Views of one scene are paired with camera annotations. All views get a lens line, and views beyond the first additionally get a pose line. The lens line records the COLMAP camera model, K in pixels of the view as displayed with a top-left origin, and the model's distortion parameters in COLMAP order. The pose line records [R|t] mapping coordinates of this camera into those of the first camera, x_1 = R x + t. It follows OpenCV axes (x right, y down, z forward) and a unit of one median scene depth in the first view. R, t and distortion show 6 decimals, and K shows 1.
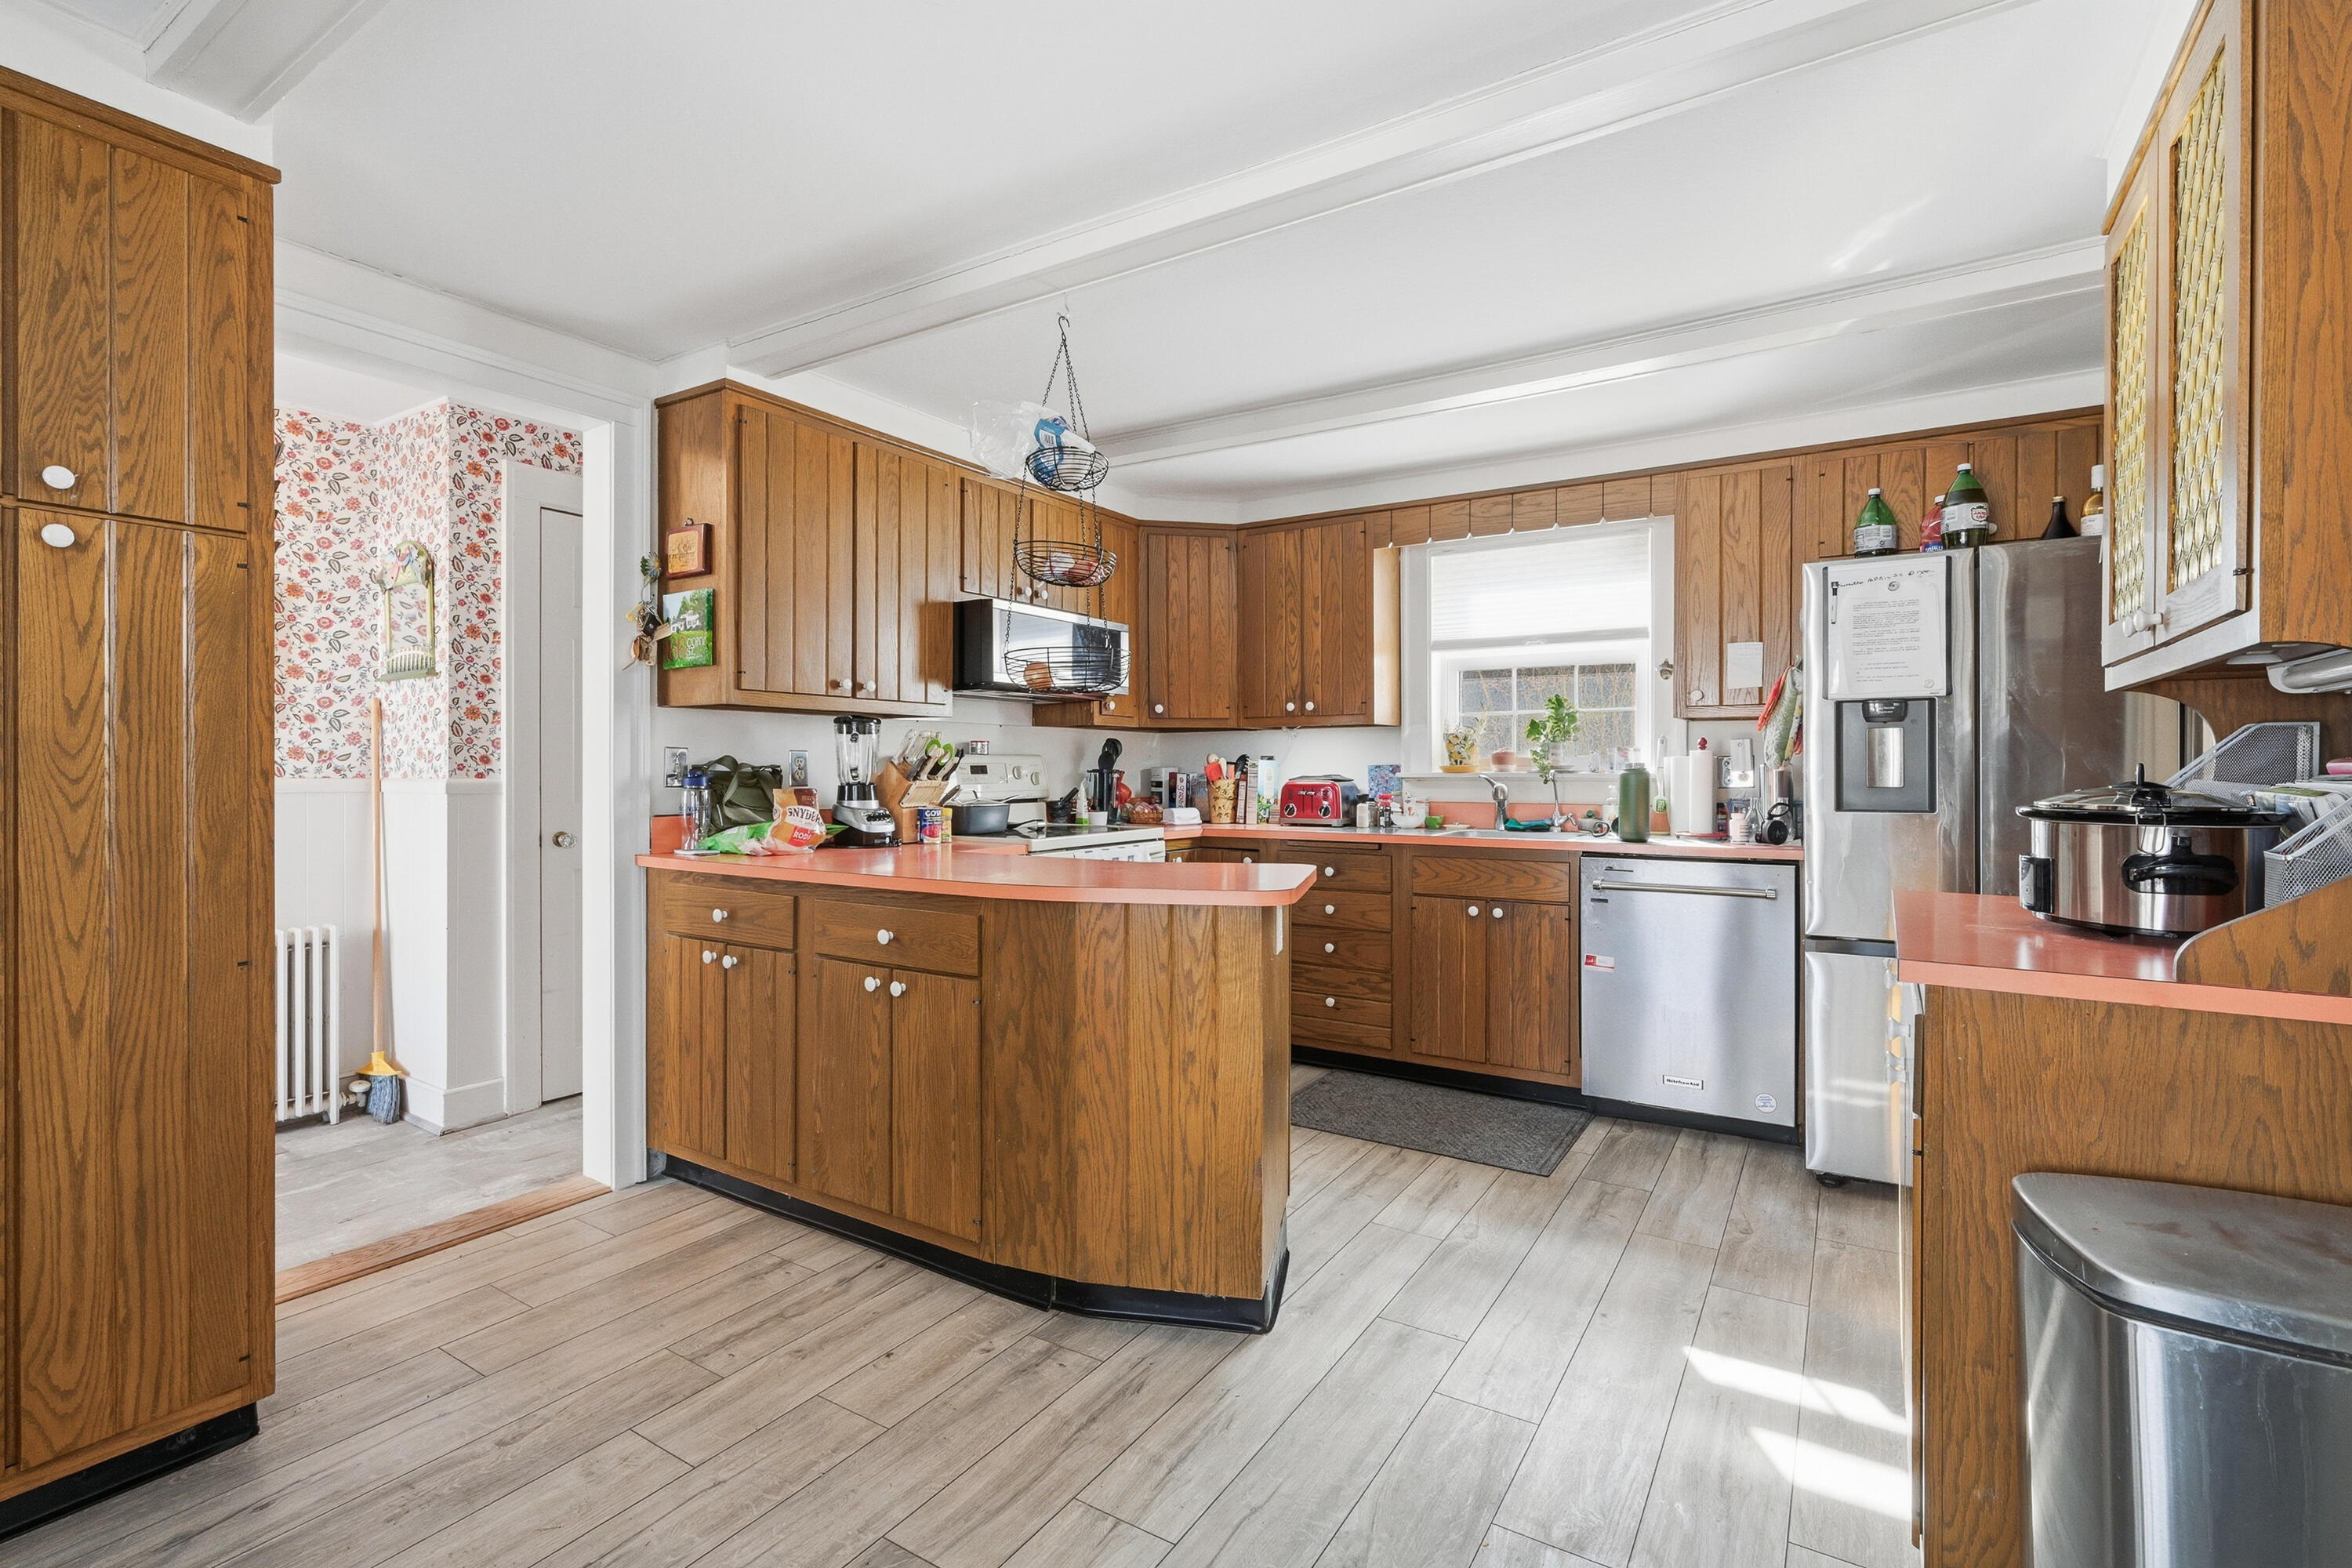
lens RADIAL K [[1058.4, 0, 1160.9], [0, 1058.4, 773.1], [0, 0, 1]] dist [-0.014936, 0.005958]
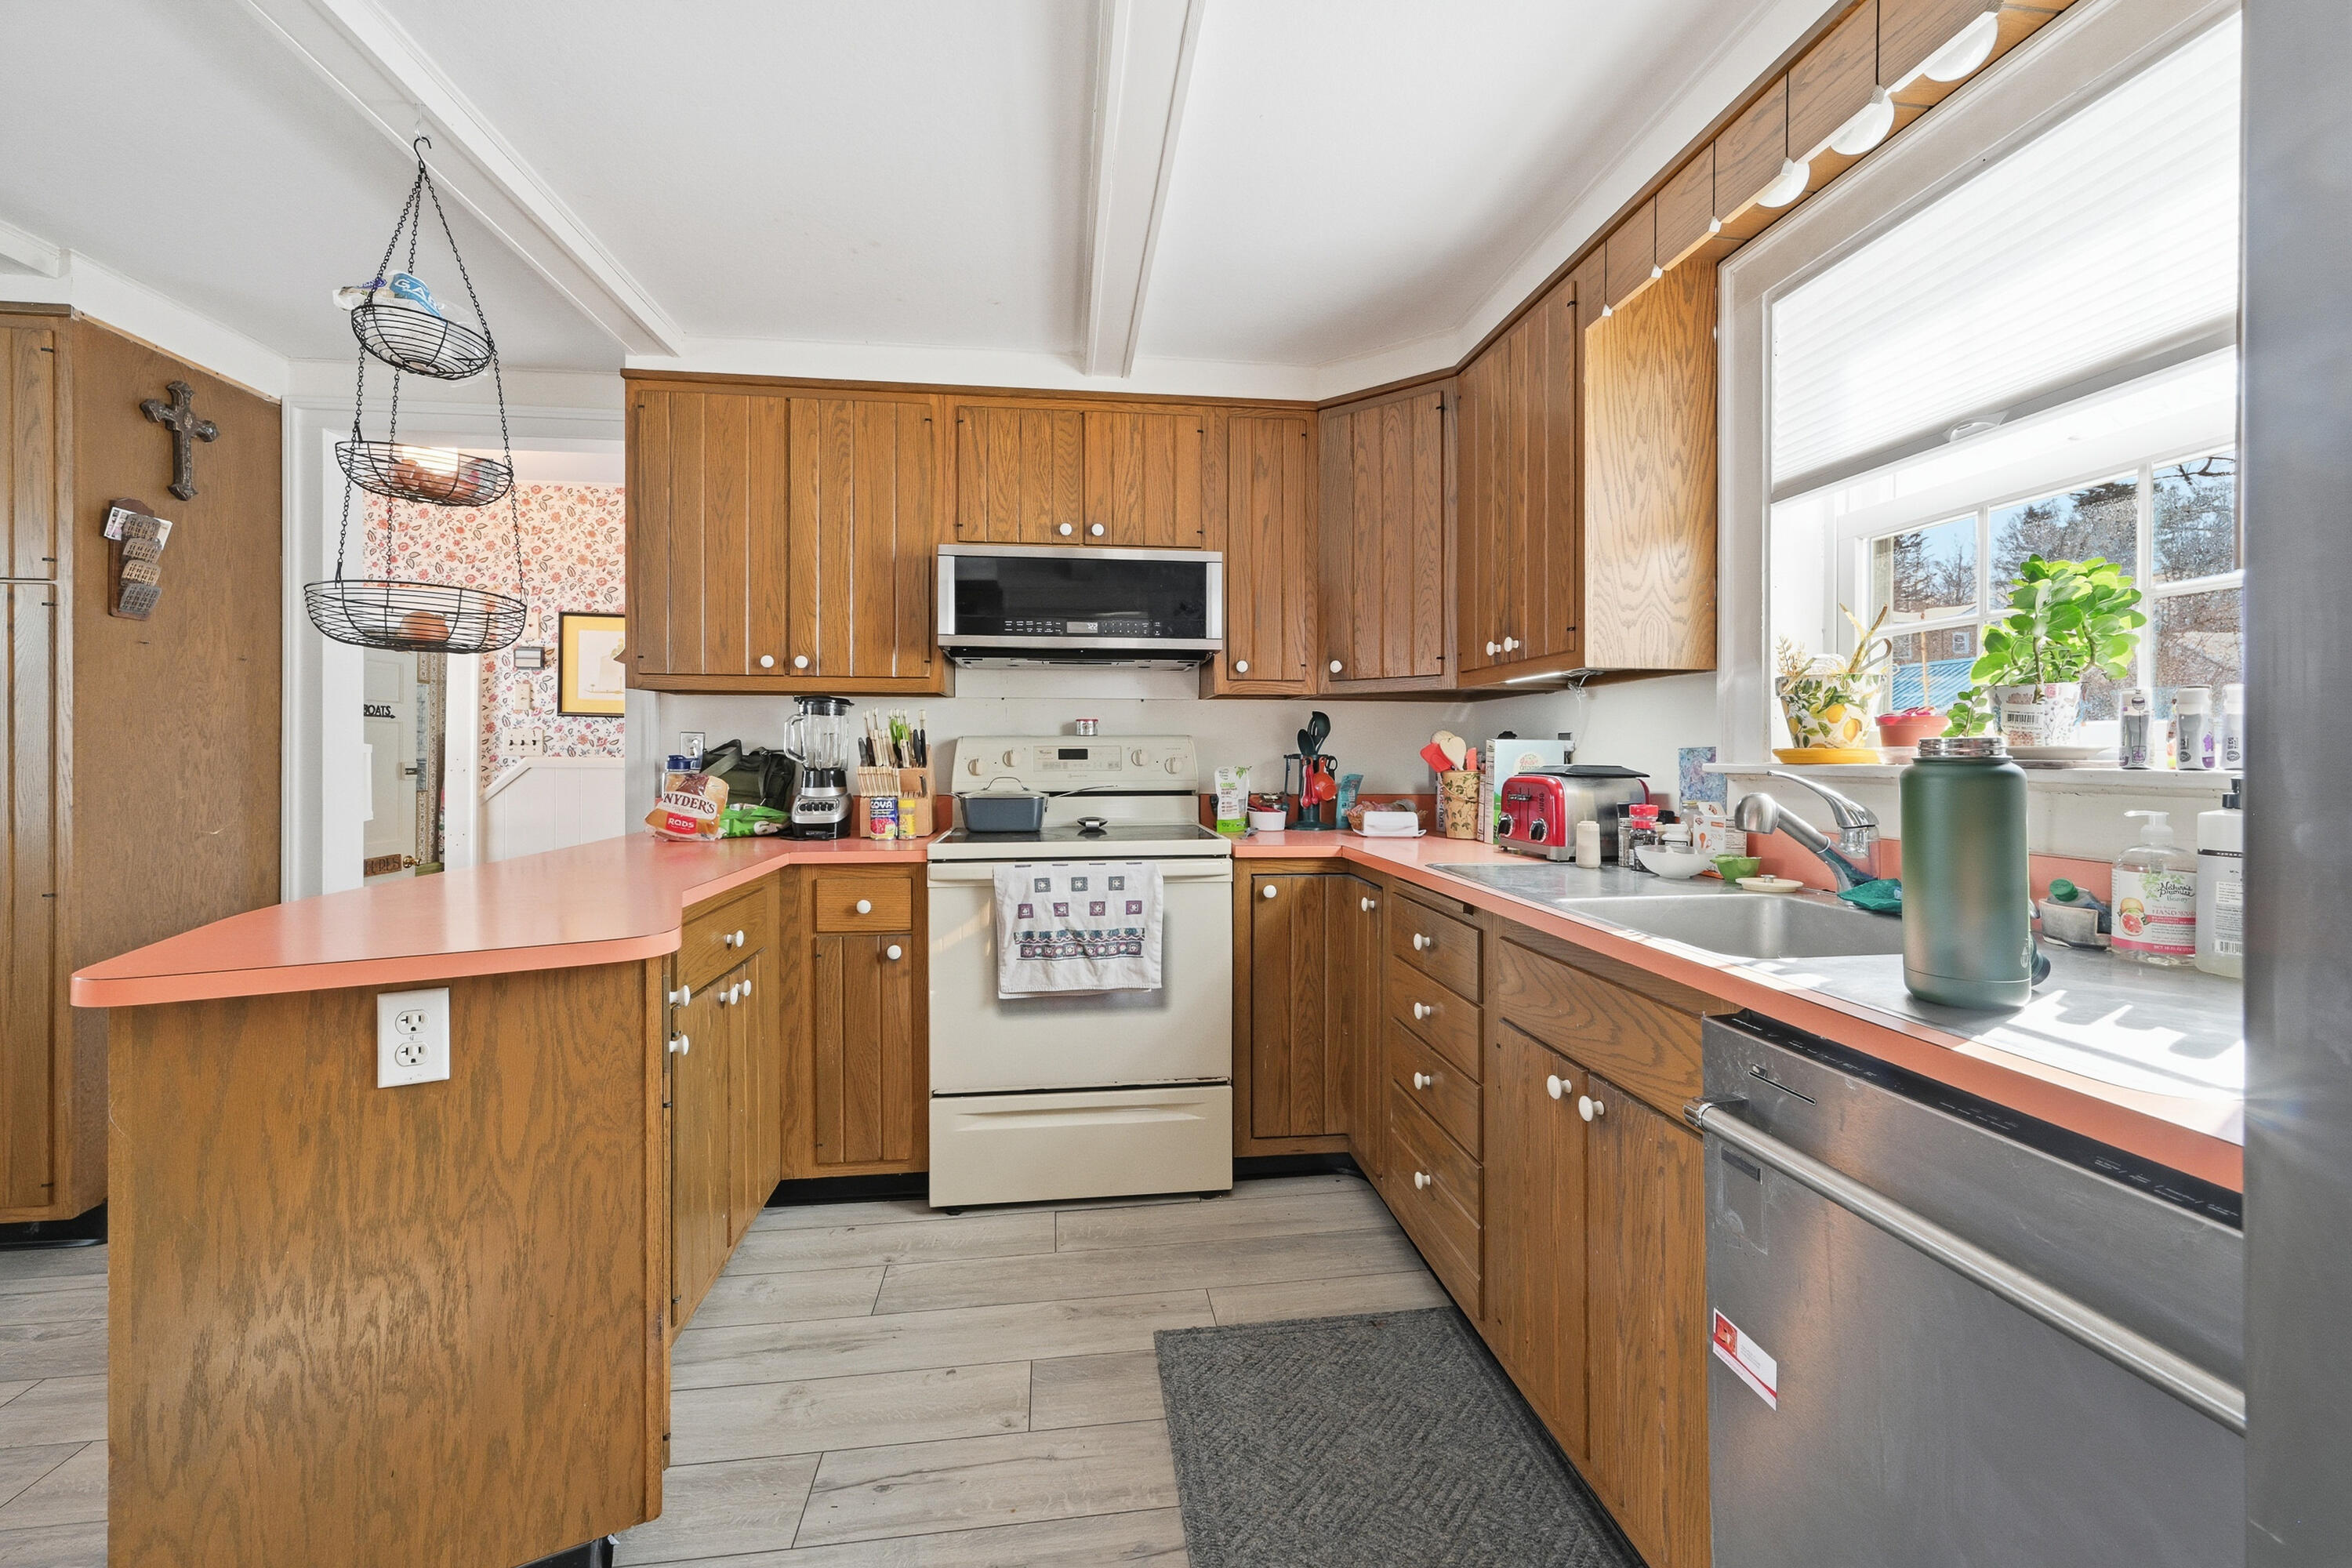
lens RADIAL K [[942.9, 0, 1164.5], [0, 942.9, 750.3], [0, 0, 1]] dist [0.000471, -0.000613]
pose [[0.652049, 0.000833, -0.758176, 0.516711], [-0.004139, 0.999988, -0.002462, -0.005456], [0.758165, 0.004744, 0.652045, 0.673059]]
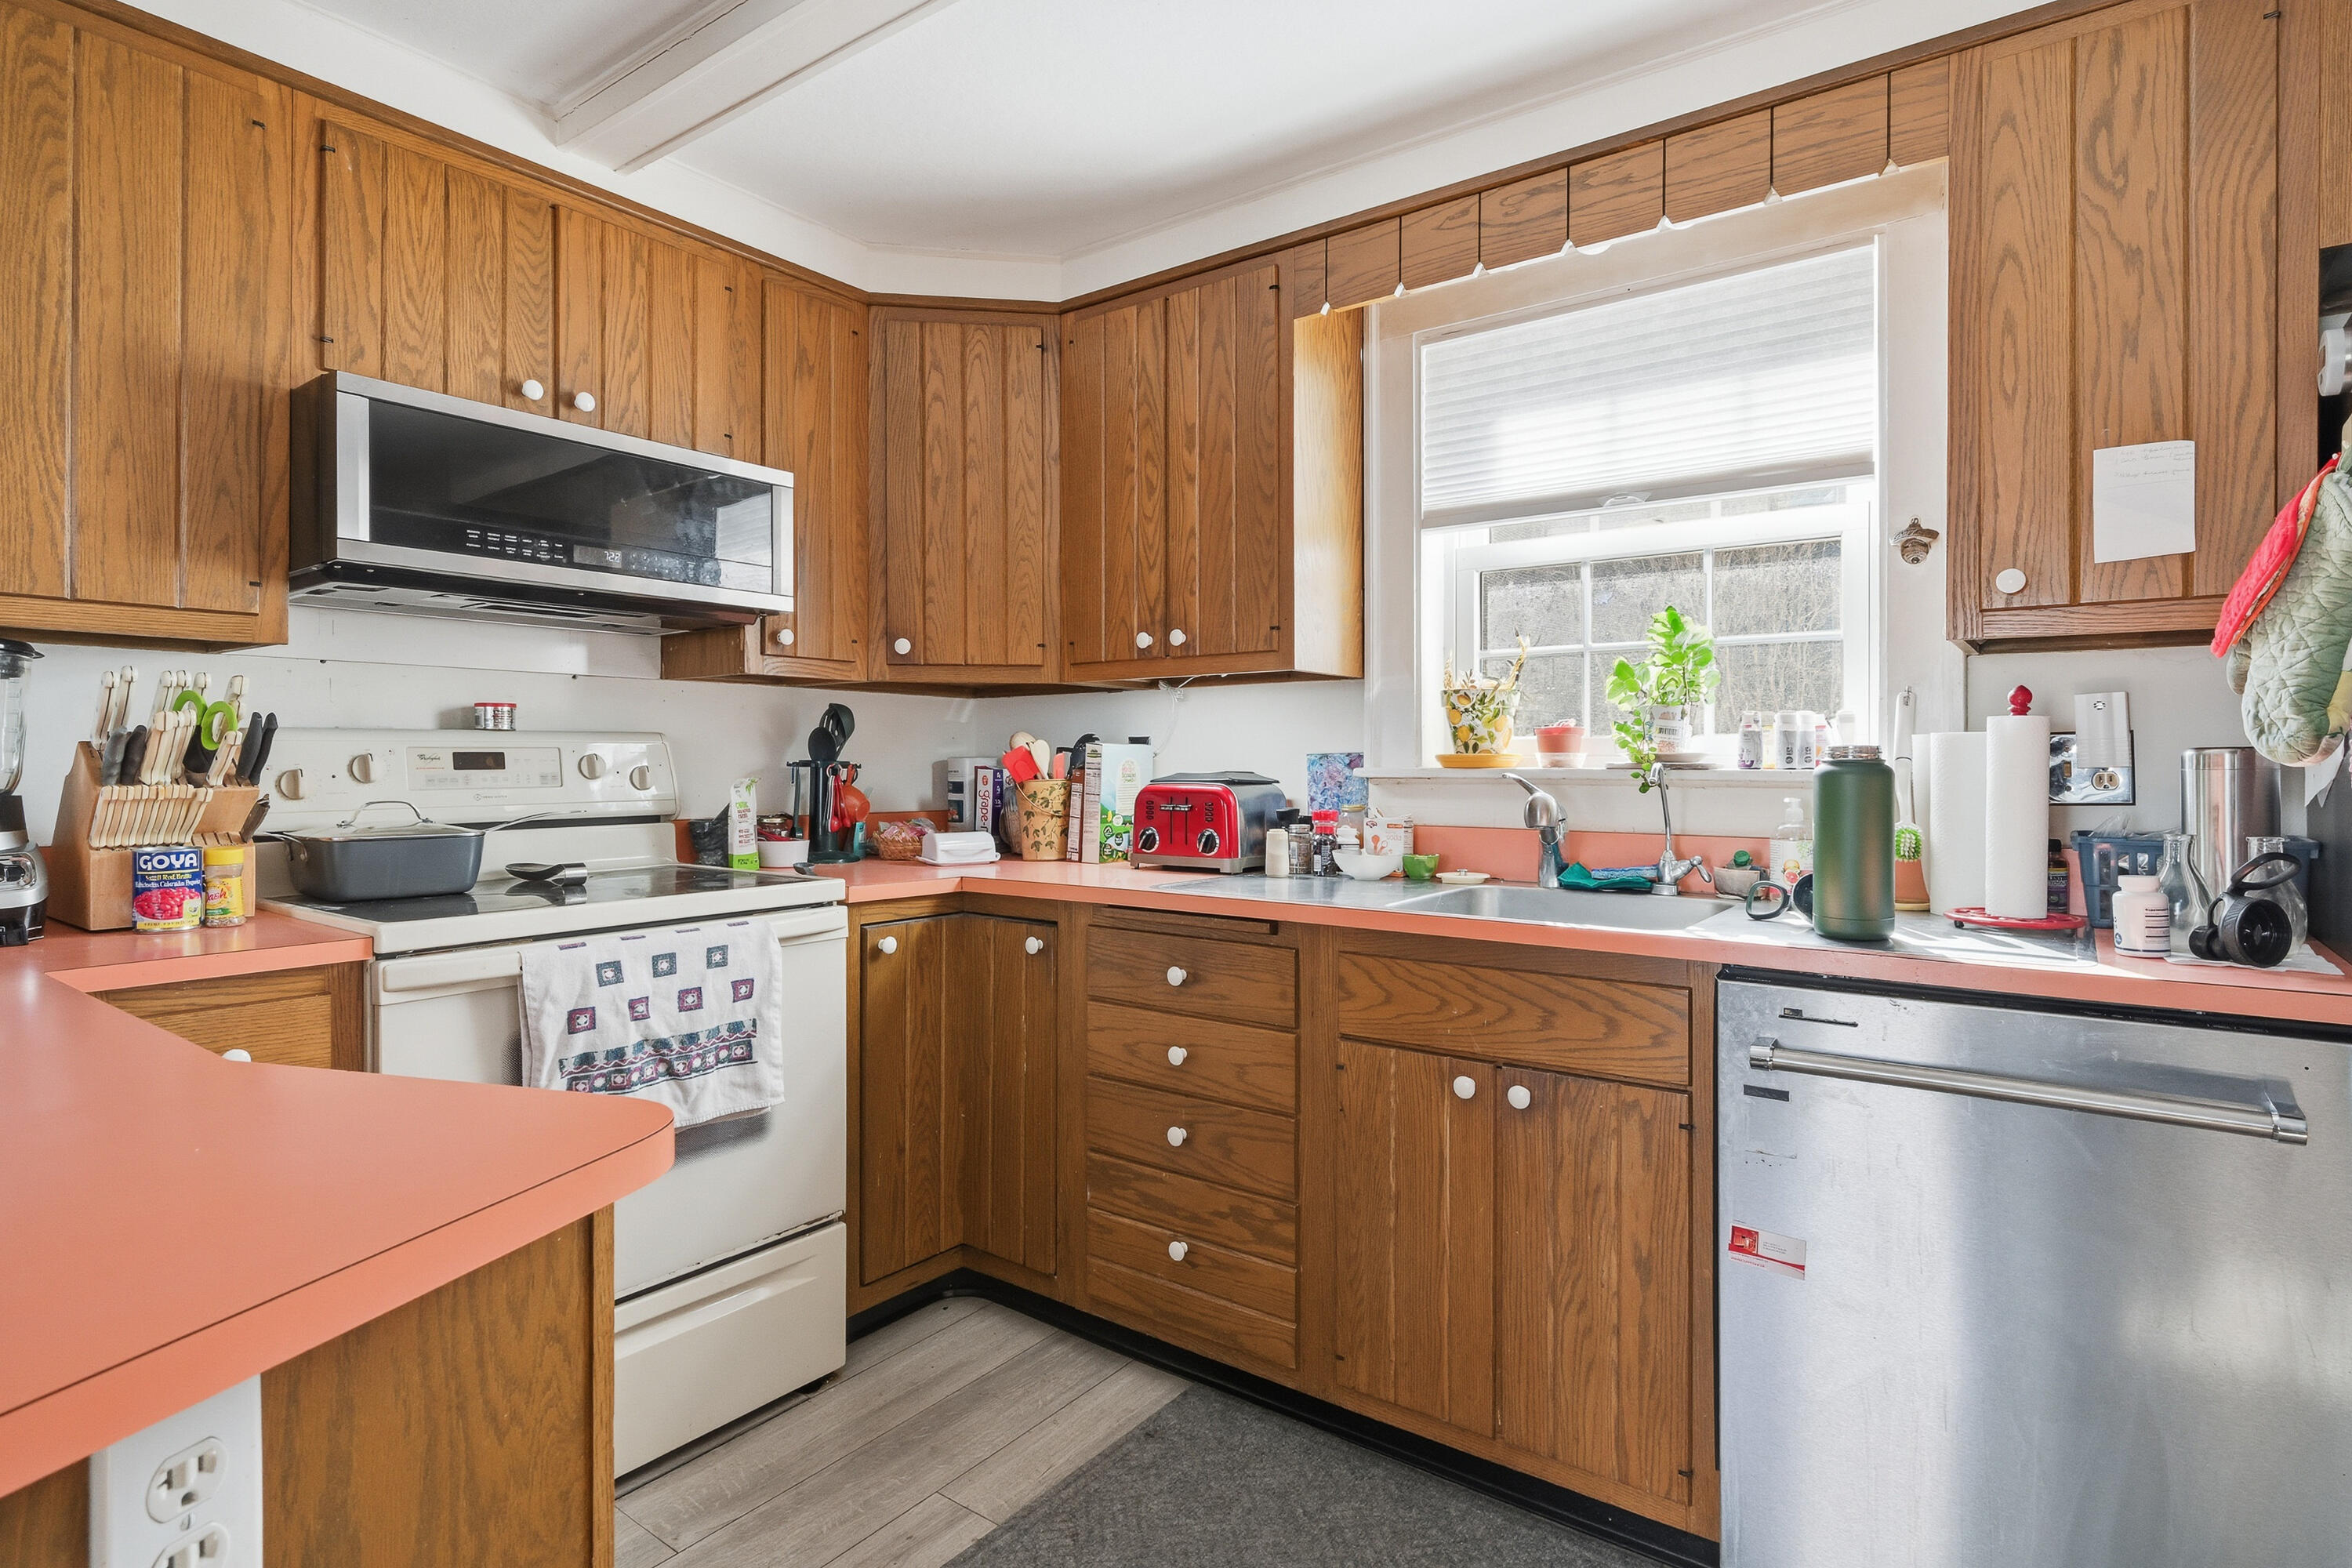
lens RADIAL K [[1194.4, 0, 1154.4], [0, 1194.4, 759.3], [0, 0, 1]] dist [-0.005462, 0.000447]
pose [[0.998073, 0.001915, -0.062018, 0.212296], [-0.002277, 0.999981, -0.005769, -0.001358], [0.062005, 0.005899, 0.998058, 0.537390]]
